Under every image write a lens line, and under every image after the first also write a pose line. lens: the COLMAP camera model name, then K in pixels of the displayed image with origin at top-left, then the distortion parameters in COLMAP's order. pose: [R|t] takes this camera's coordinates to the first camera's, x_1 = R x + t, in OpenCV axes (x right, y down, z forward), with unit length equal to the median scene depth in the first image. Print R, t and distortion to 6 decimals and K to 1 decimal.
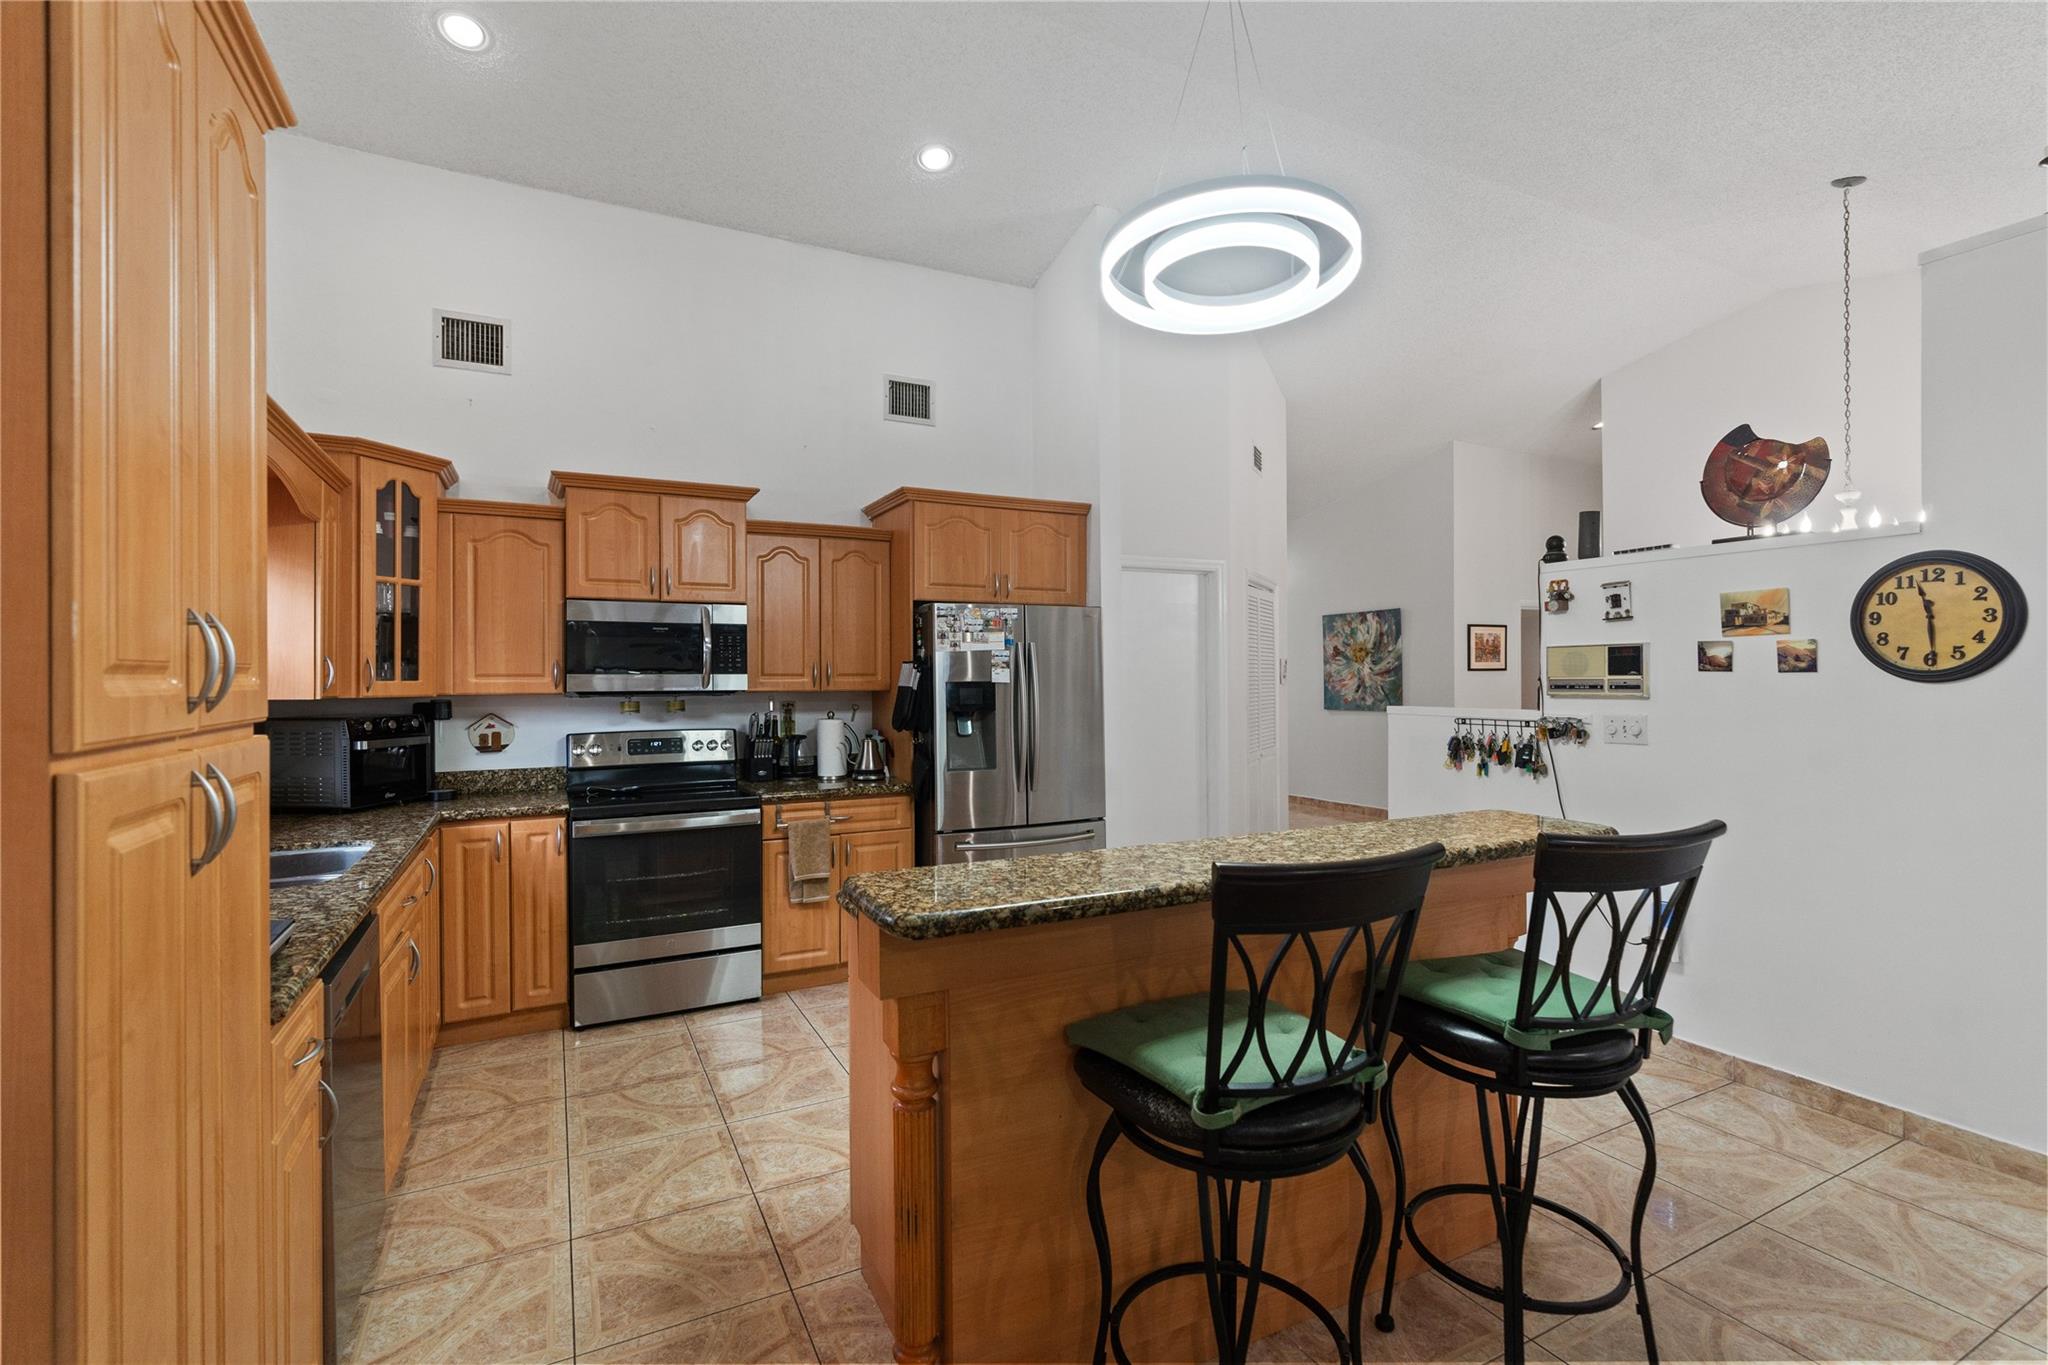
lens RADIAL K [[915.8, 0, 1027.0], [0, 915.8, 670.7], [0, 0, 1]] dist [-0.002234, 0.000178]
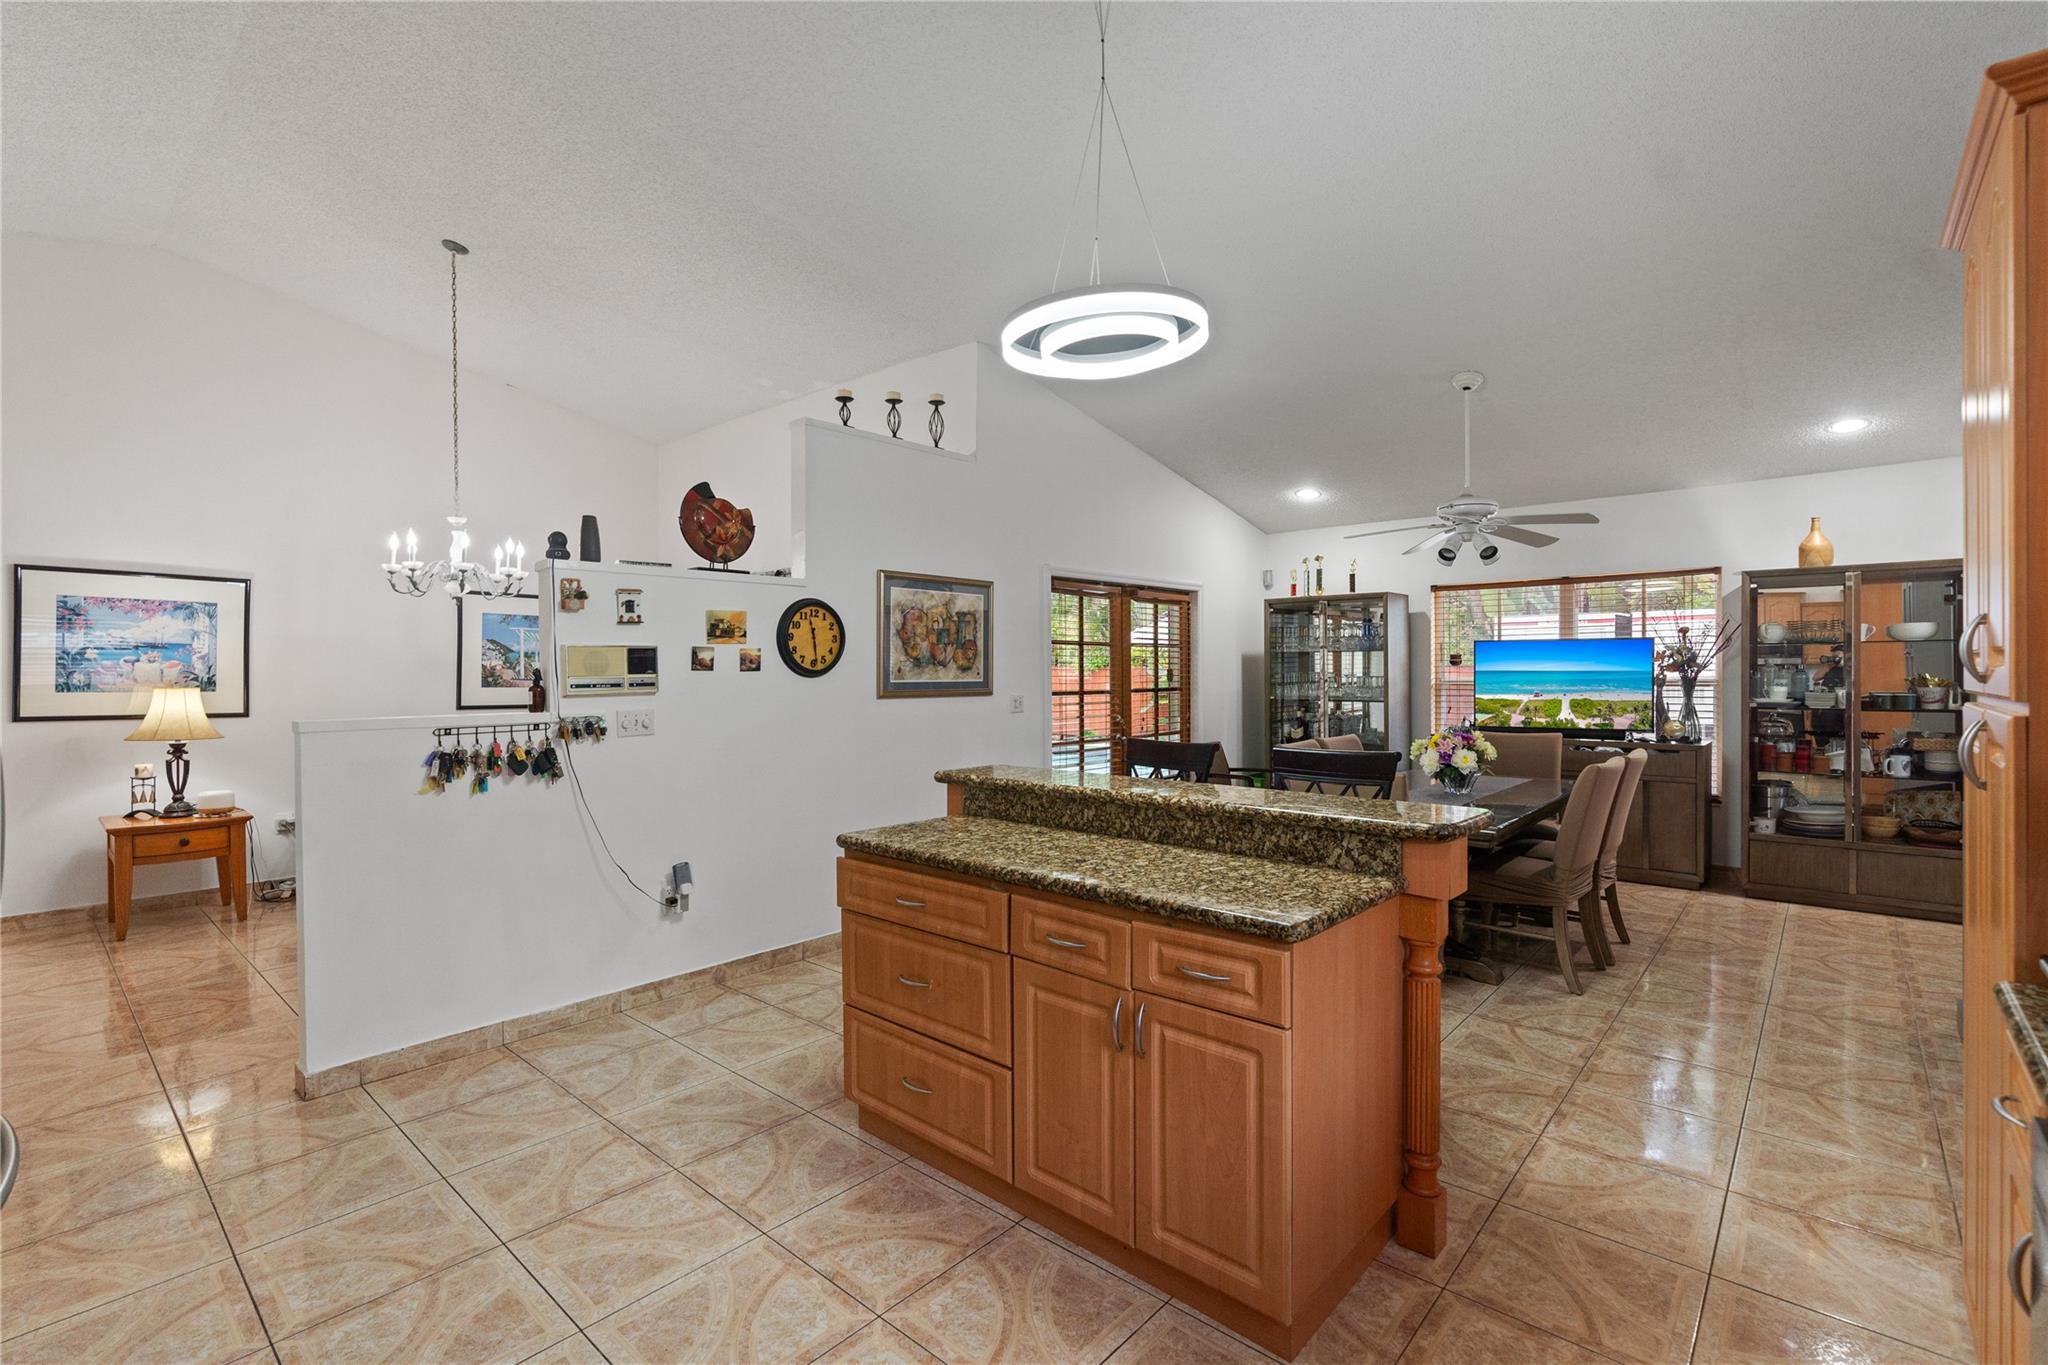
lens RADIAL K [[915.8, 0, 1027.0], [0, 915.8, 670.7], [0, 0, 1]] dist [-0.002234, 0.000178]
pose [[-0.359533, 0.005099, 0.933119, -0.532560], [0.004740, 0.999982, -0.003638, 0.006778], [-0.933120, 0.003115, -0.359550, 0.920650]]
